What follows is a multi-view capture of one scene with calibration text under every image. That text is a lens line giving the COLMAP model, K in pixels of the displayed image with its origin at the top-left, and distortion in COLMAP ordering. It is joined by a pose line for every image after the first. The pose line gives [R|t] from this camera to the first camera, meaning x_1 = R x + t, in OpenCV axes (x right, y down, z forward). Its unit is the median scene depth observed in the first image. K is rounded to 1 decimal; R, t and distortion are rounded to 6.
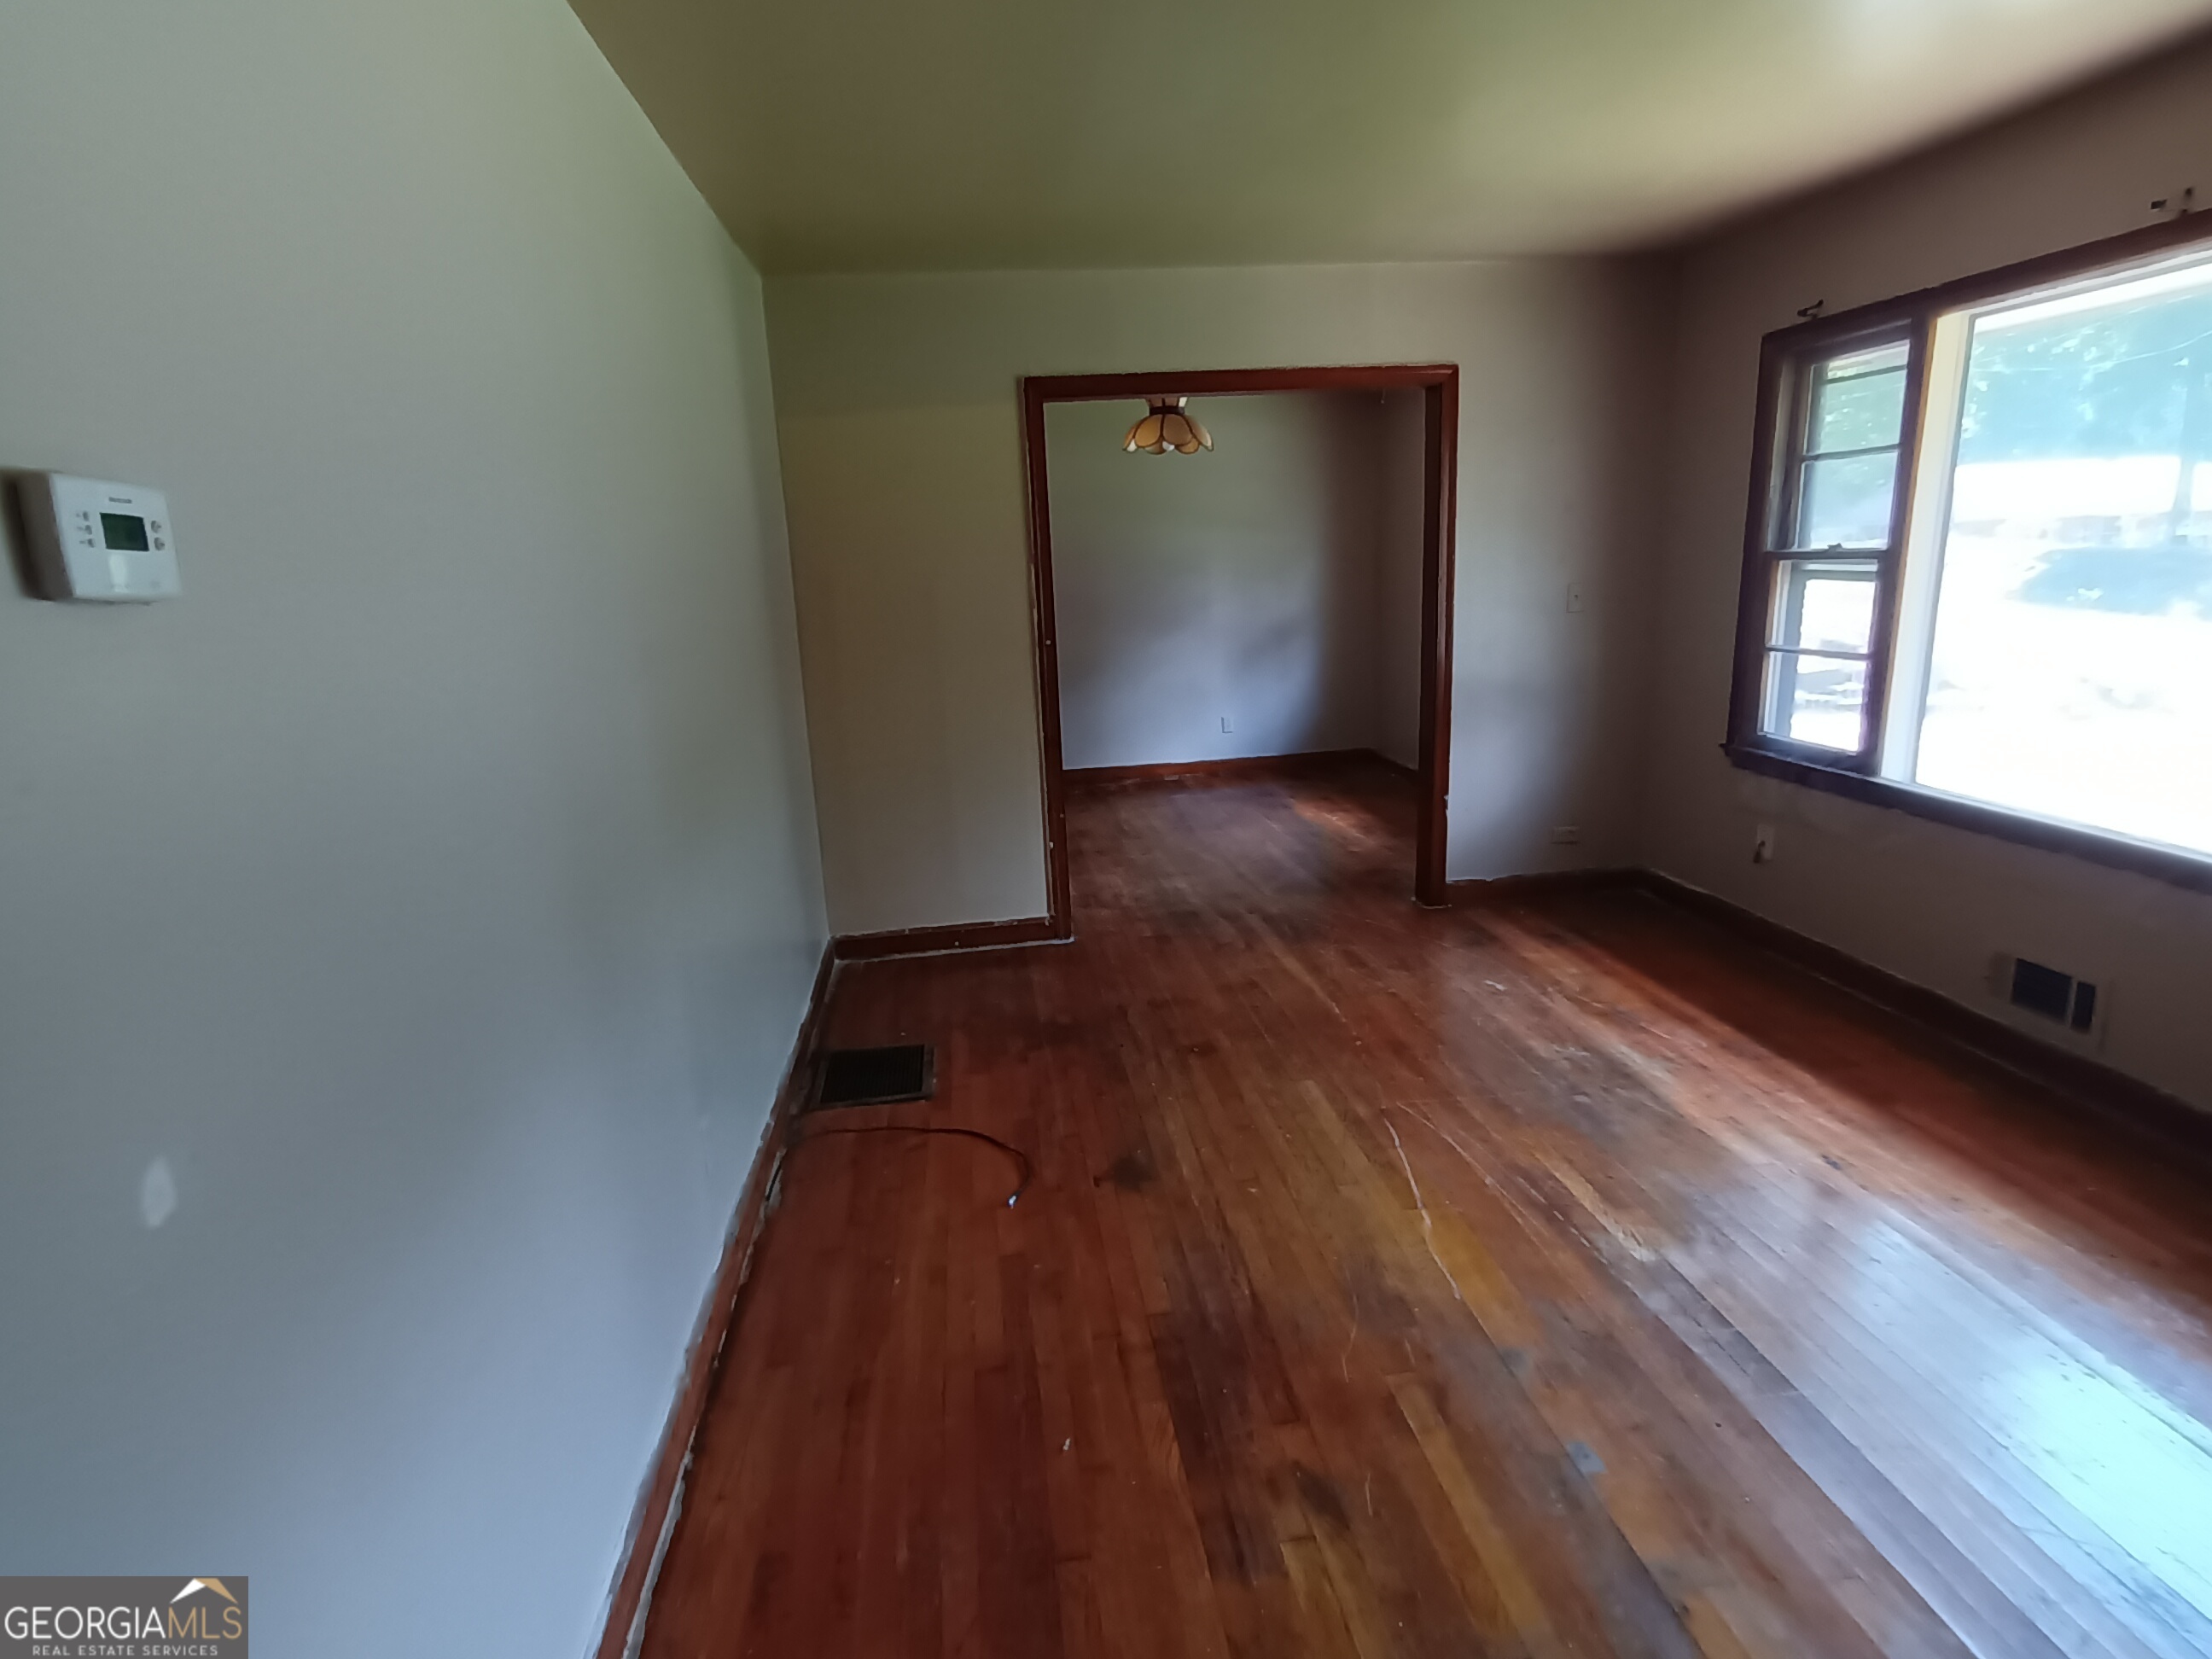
lens RADIAL K [[1131.3, 0, 1104.6], [0, 1131.3, 828.5], [0, 0, 1]] dist [0.001186, 0.000026]
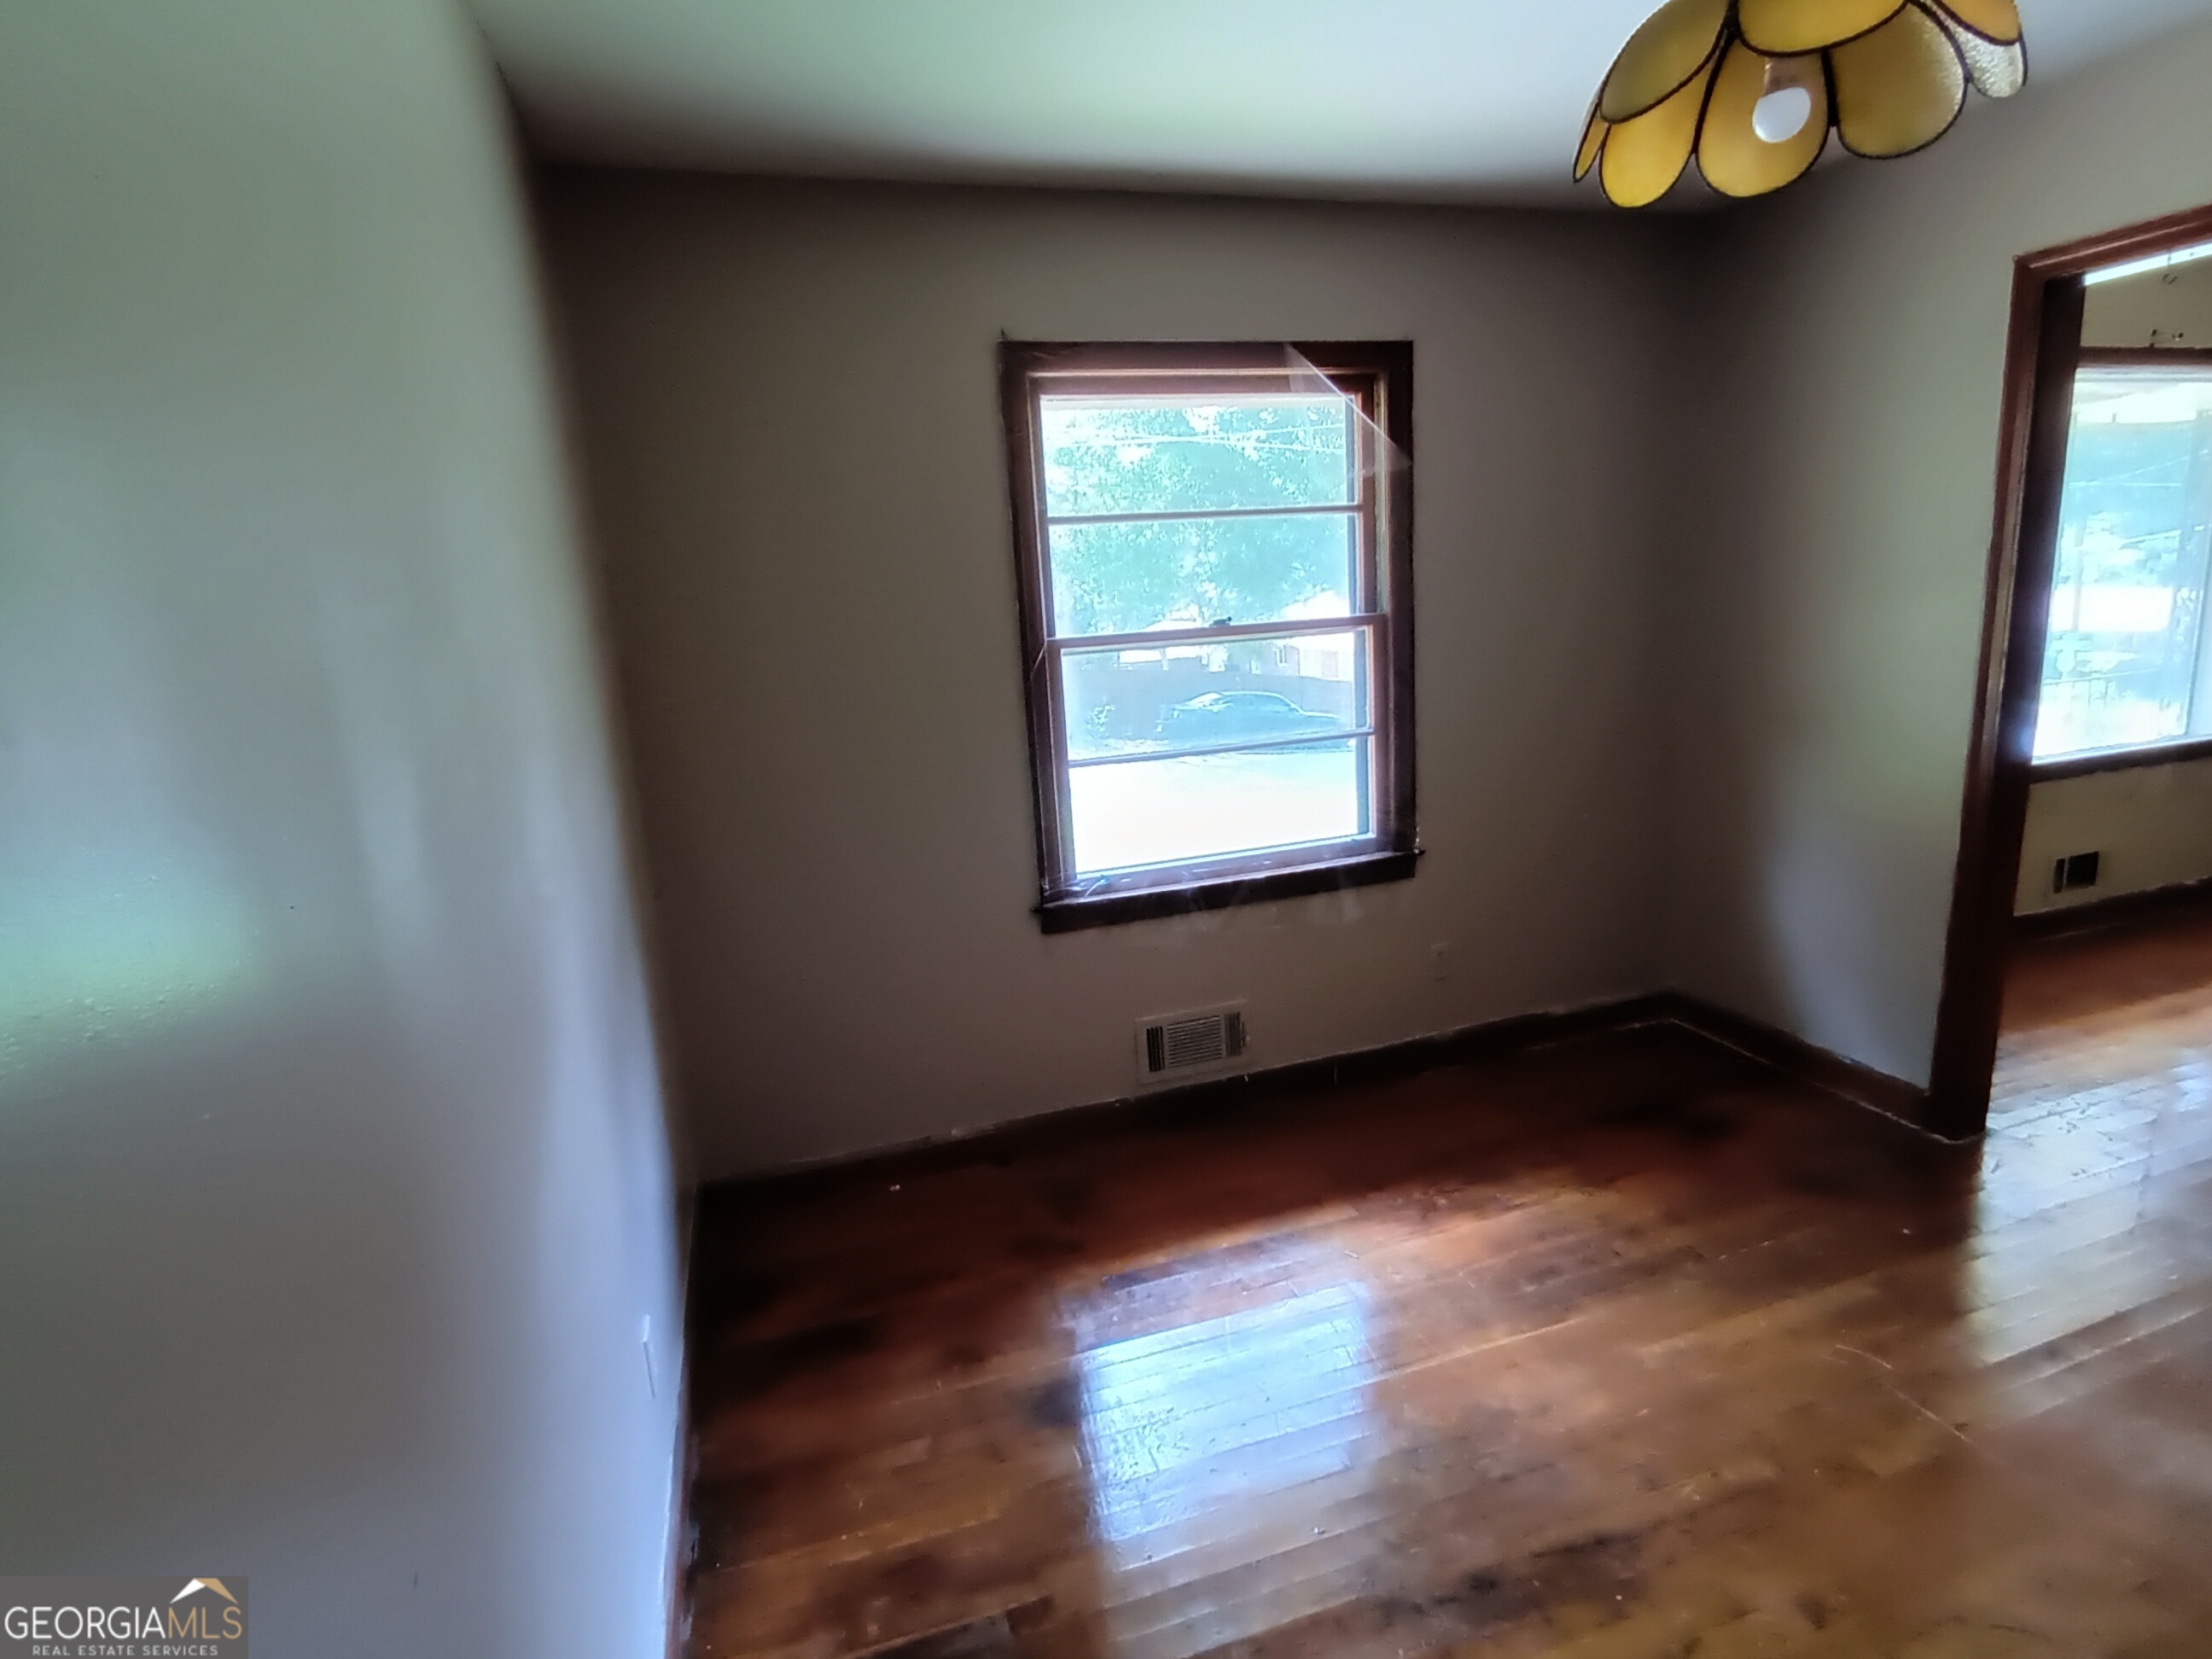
lens RADIAL K [[1131.3, 0, 1102.4], [0, 1131.3, 831.7], [0, 0, 1]] dist [0.001186, 0.000026]
pose [[-0.162296, -0.146892, 0.975747, -0.180152], [0.304590, 0.933109, 0.191136, -0.283385], [-0.938555, 0.328223, -0.106698, 1.186864]]
